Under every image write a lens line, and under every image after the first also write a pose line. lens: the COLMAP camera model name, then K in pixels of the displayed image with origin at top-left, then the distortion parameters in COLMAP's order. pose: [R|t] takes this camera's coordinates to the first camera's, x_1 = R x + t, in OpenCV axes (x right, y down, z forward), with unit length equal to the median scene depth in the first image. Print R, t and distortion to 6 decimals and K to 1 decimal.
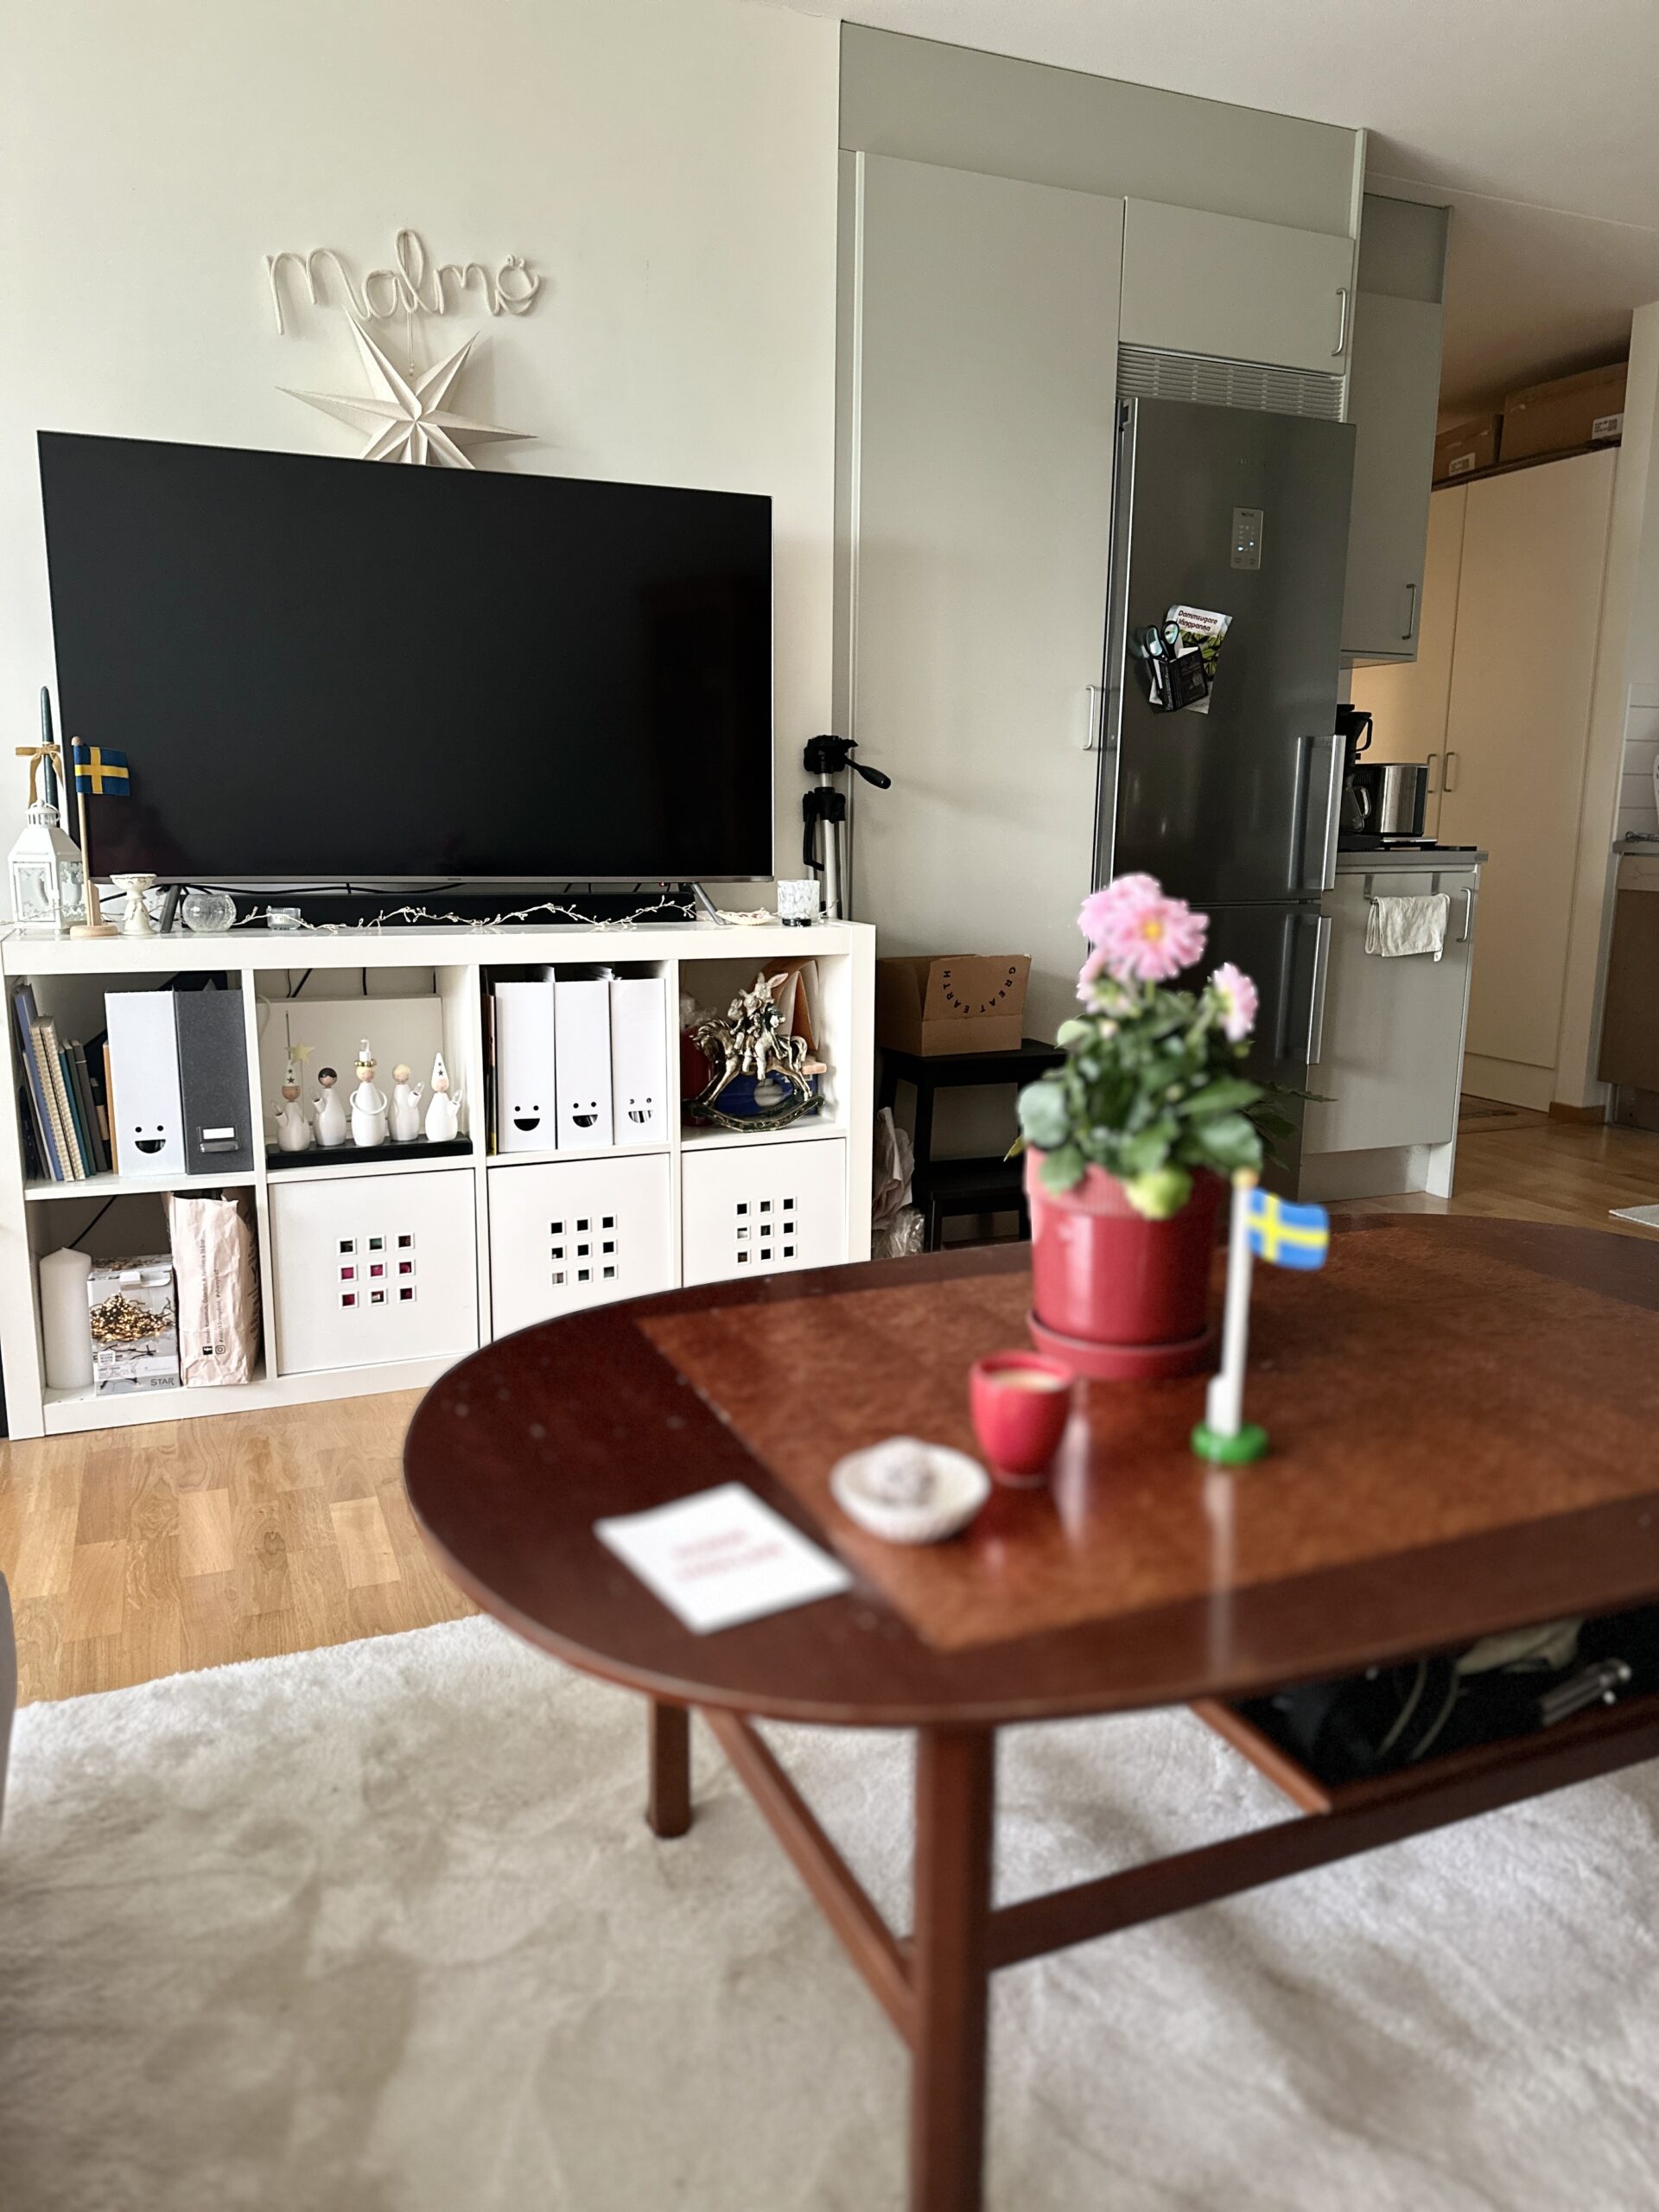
lens RADIAL K [[1518.6, 0, 812.5], [0, 1518.6, 1109.5], [0, 0, 1]] dist [0.022381, -0.033248]
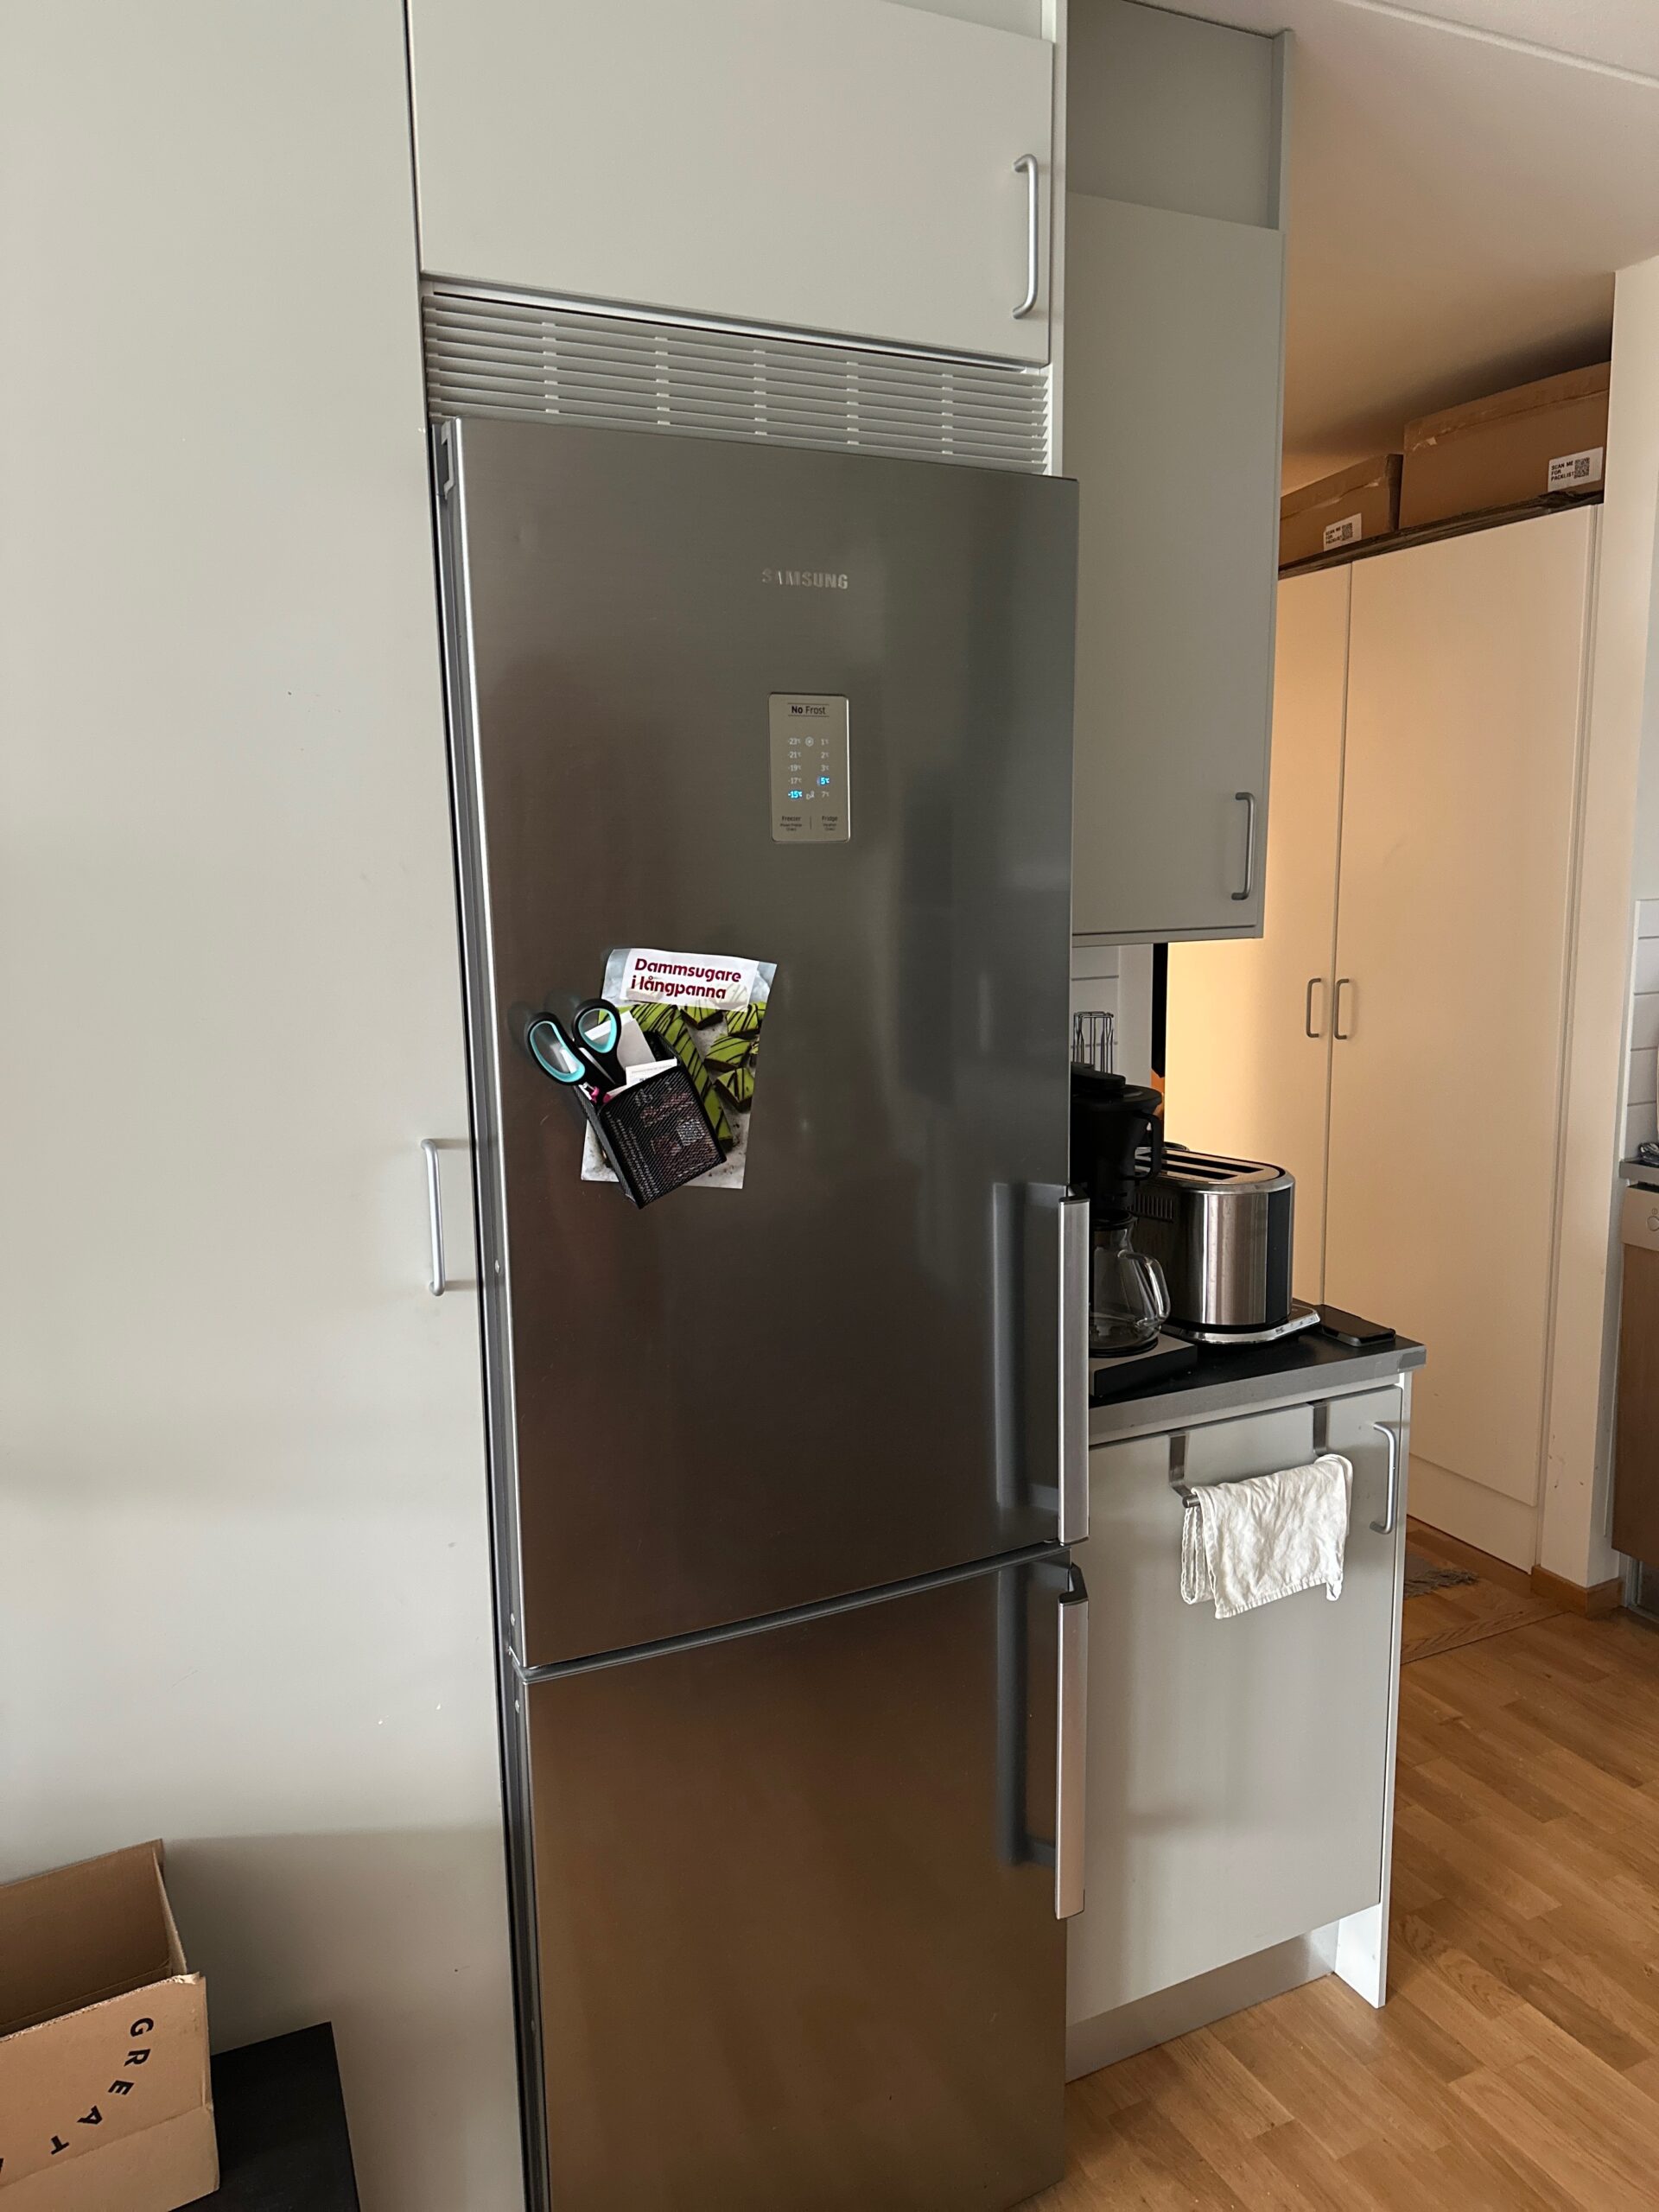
lens RADIAL K [[1518.6, 0, 821.0], [0, 1518.6, 1110.3], [0, 0, 1]] dist [0.022381, -0.033248]
pose [[0.997990, -0.035887, 0.052223, 0.237816], [0.037309, 0.998952, -0.026517, -0.246728], [-0.051217, 0.028412, 0.998283, 0.544511]]
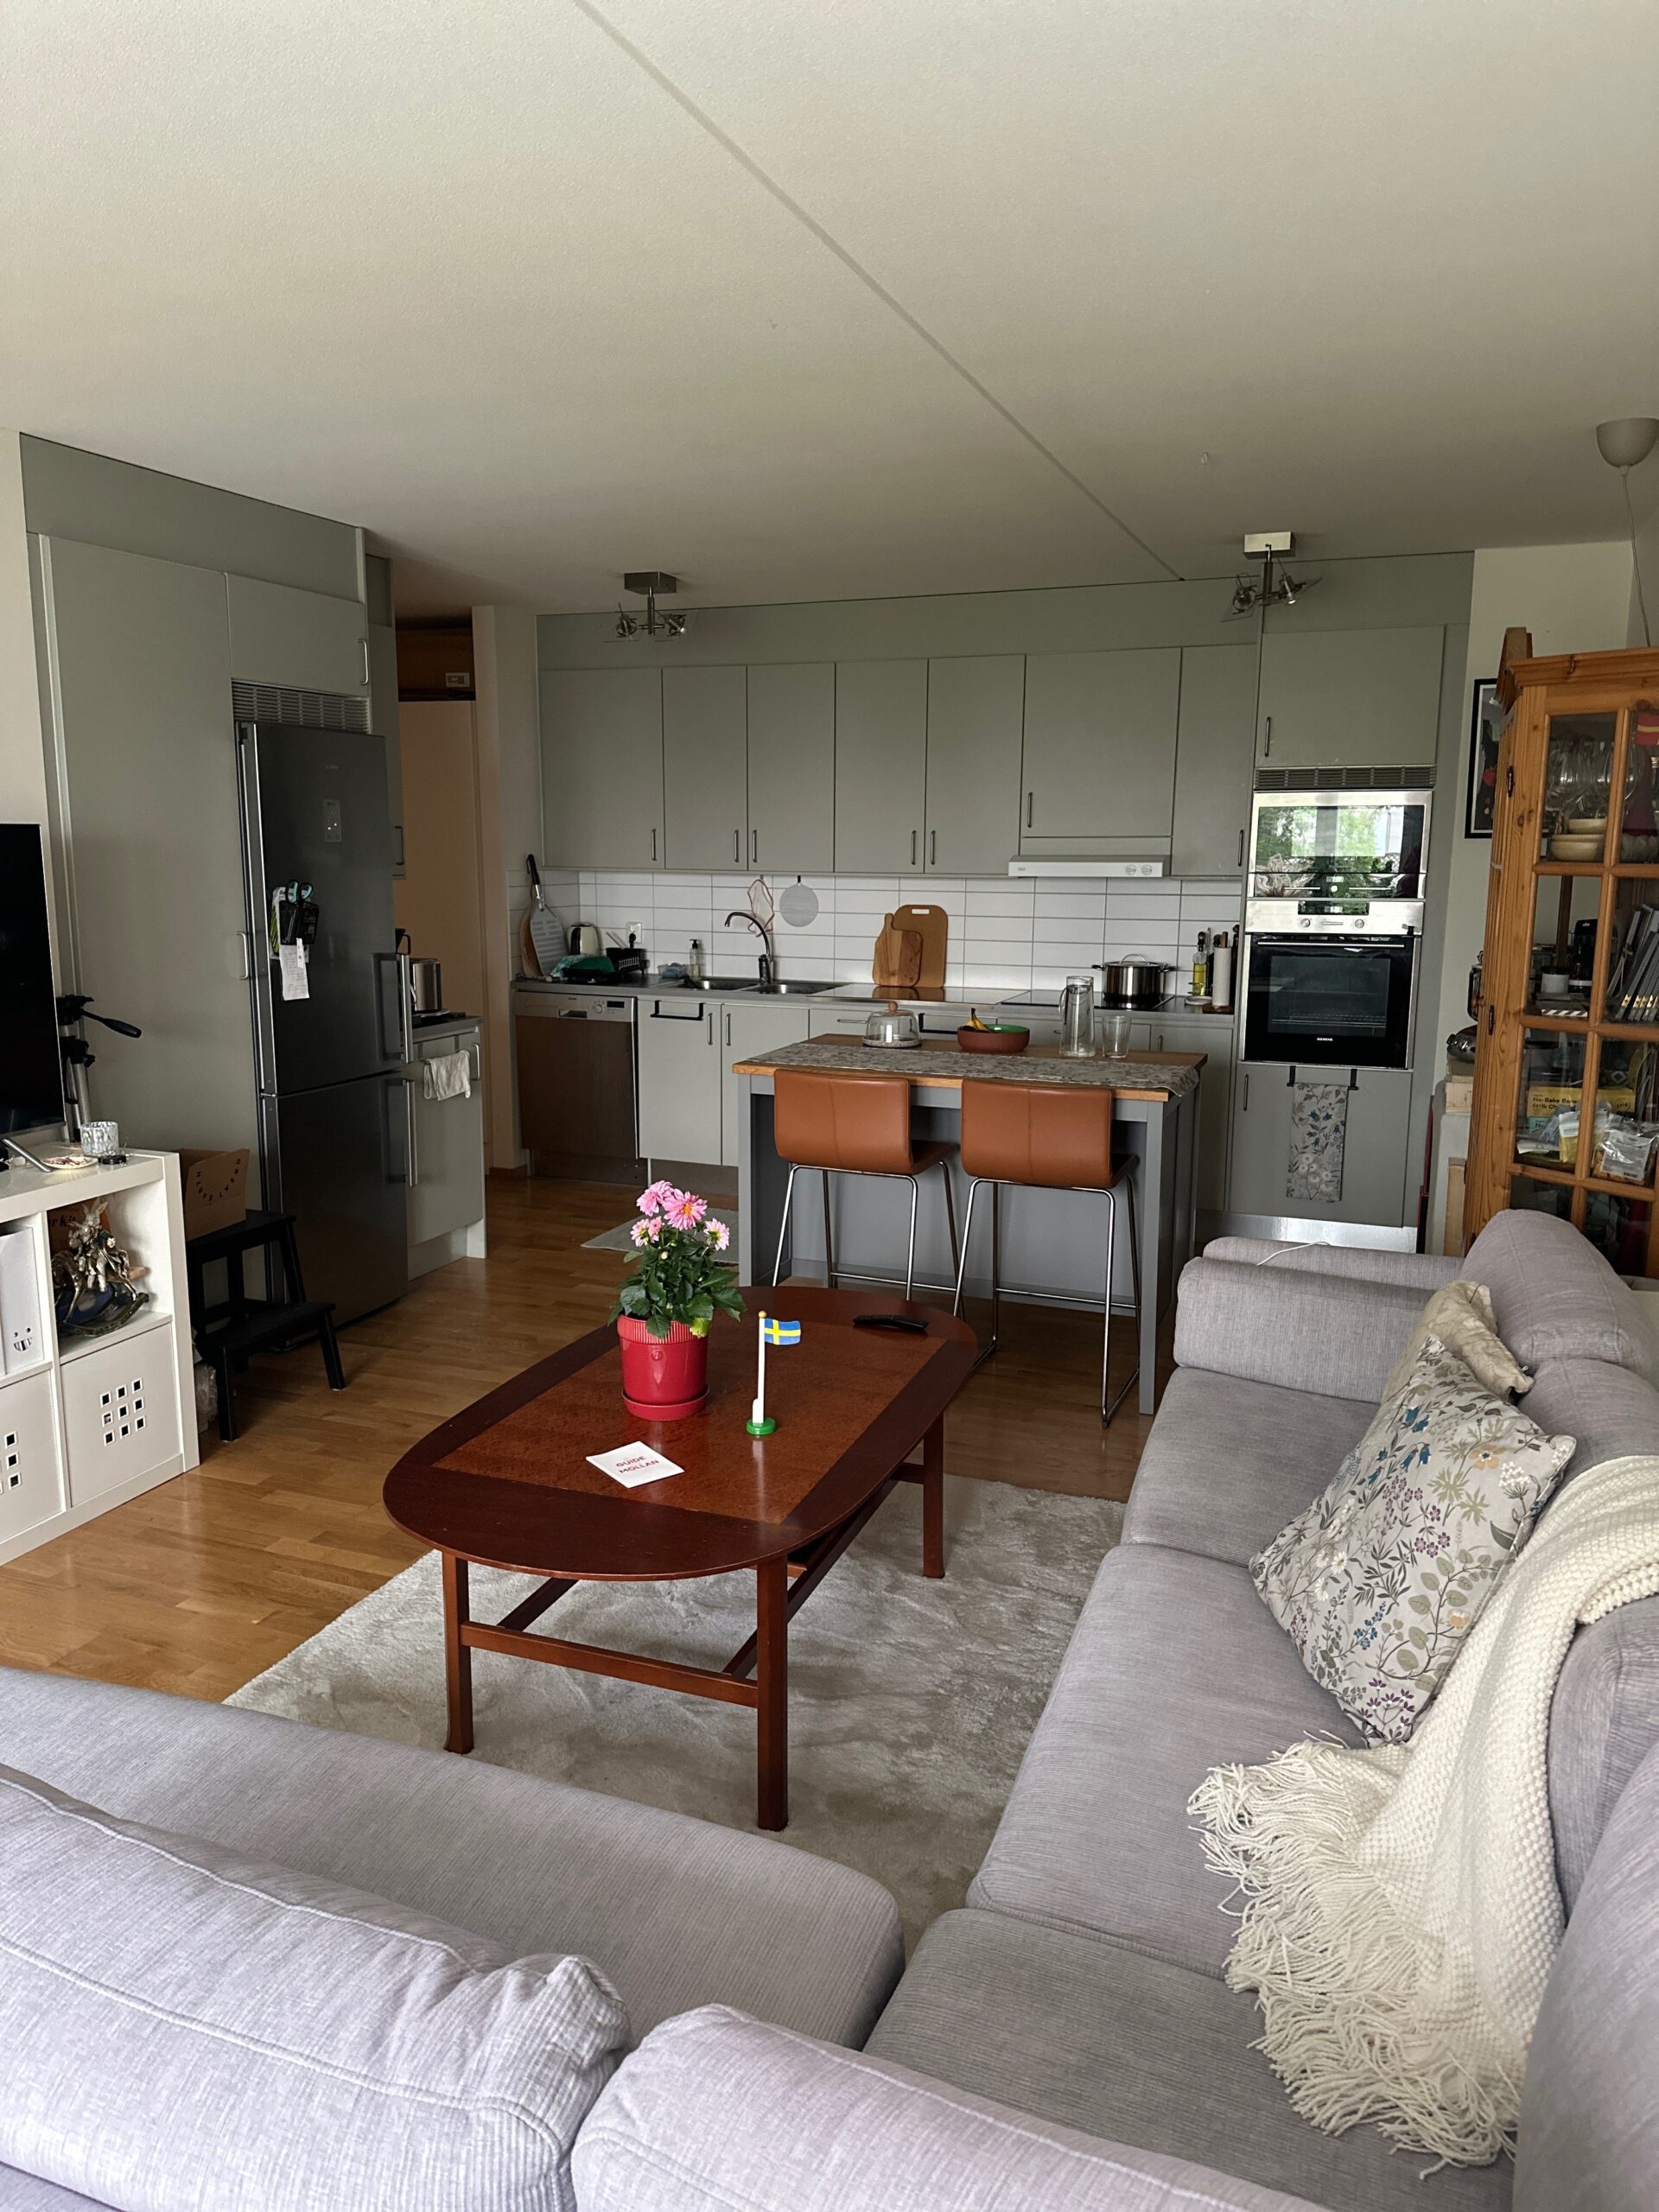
lens RADIAL K [[1518.6, 0, 829.7], [0, 1518.6, 1092.0], [0, 0, 1]] dist [0.022381, -0.033248]
pose [[0.675118, -0.124022, 0.727210, -0.399387], [0.139376, 0.989457, 0.039355, -0.113498], [-0.724424, 0.074786, 0.685286, -0.219327]]
